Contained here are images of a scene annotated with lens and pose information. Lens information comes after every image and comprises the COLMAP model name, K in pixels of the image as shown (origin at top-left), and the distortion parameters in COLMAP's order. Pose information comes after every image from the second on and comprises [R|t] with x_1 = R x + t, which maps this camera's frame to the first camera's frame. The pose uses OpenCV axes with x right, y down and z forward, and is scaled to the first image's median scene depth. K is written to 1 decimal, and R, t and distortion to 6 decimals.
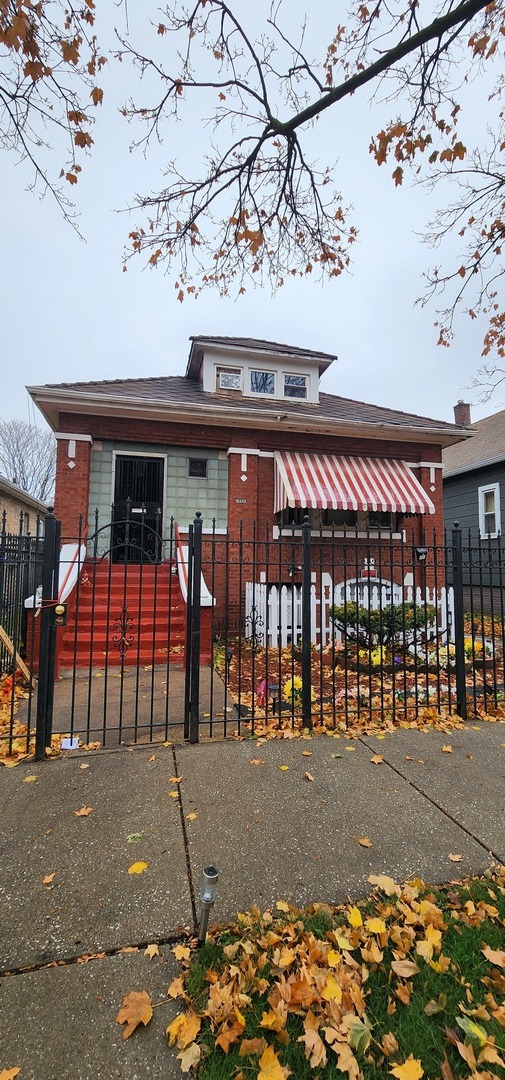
lens RADIAL K [[430.7, 0, 252.5], [0, 430.7, 540.0], [0, 0, 1]] dist [-0.000081, -0.000003]
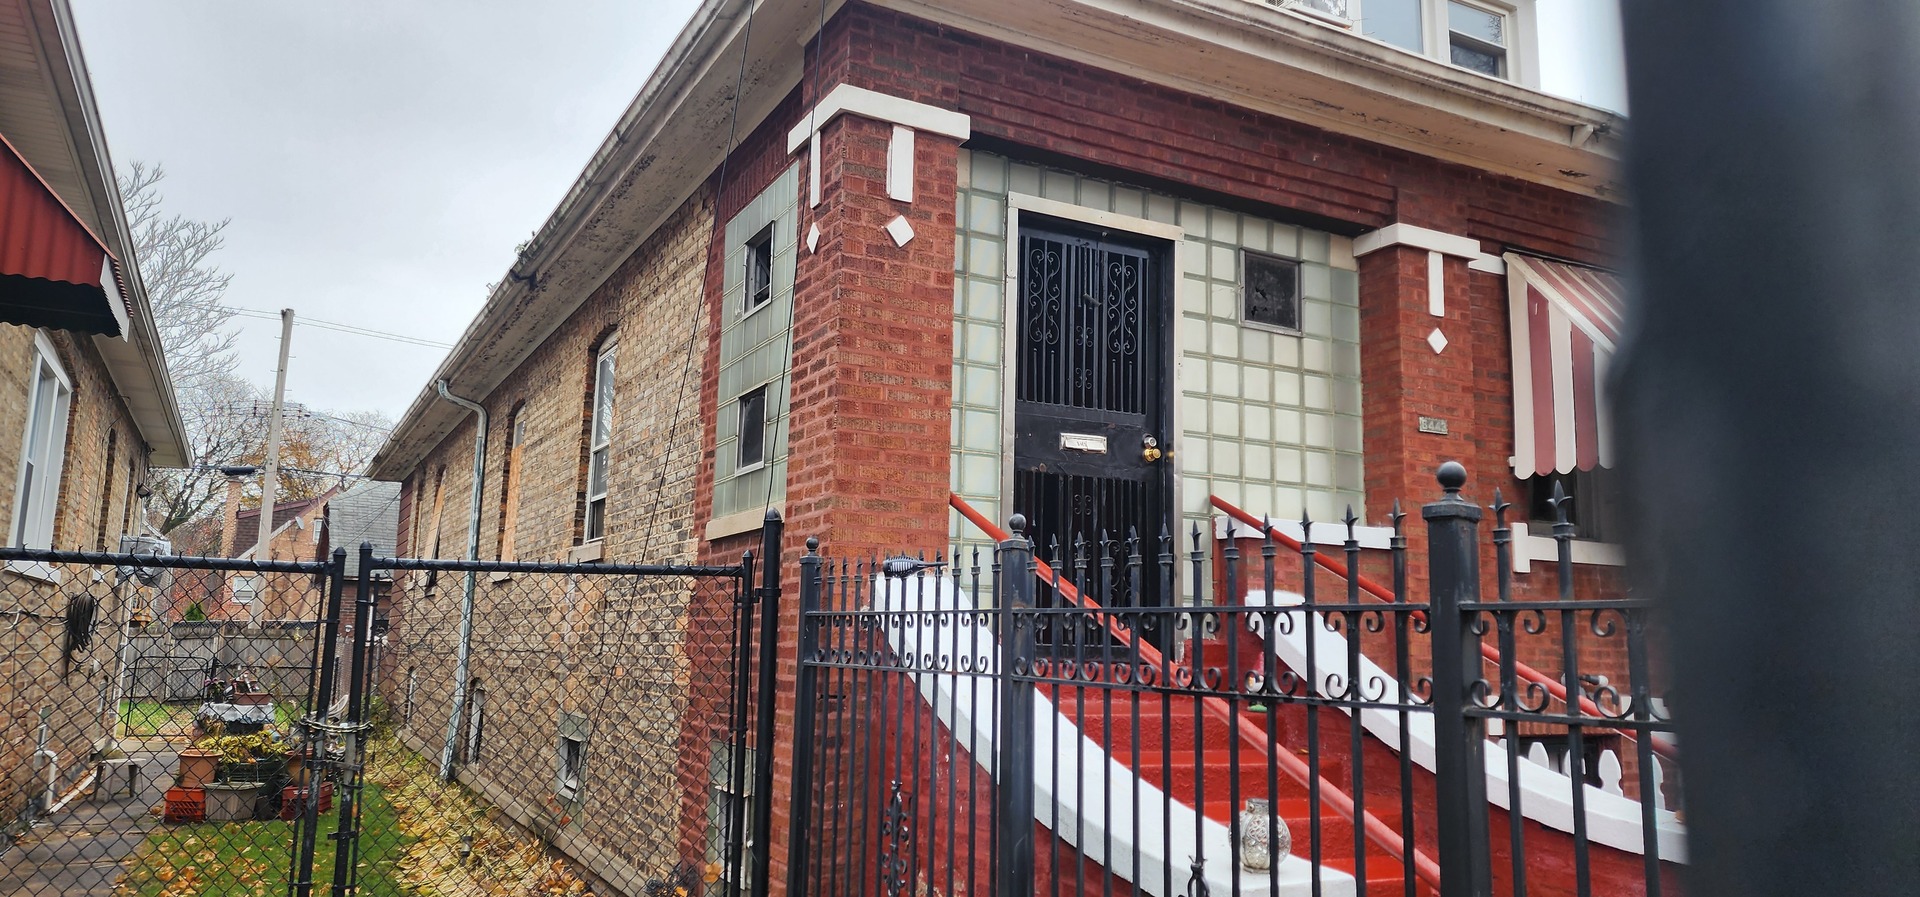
lens RADIAL K [[1346.0, 0, 960.0], [0, 1346.0, 448.5], [0, 0, 1]] dist [0.002891, 0.000284]
pose [[0.968733, 0.050258, 0.242961, -0.506421], [-0.030912, 0.996087, -0.082797, 0.001206], [-0.246172, 0.072698, 0.966496, 0.270905]]
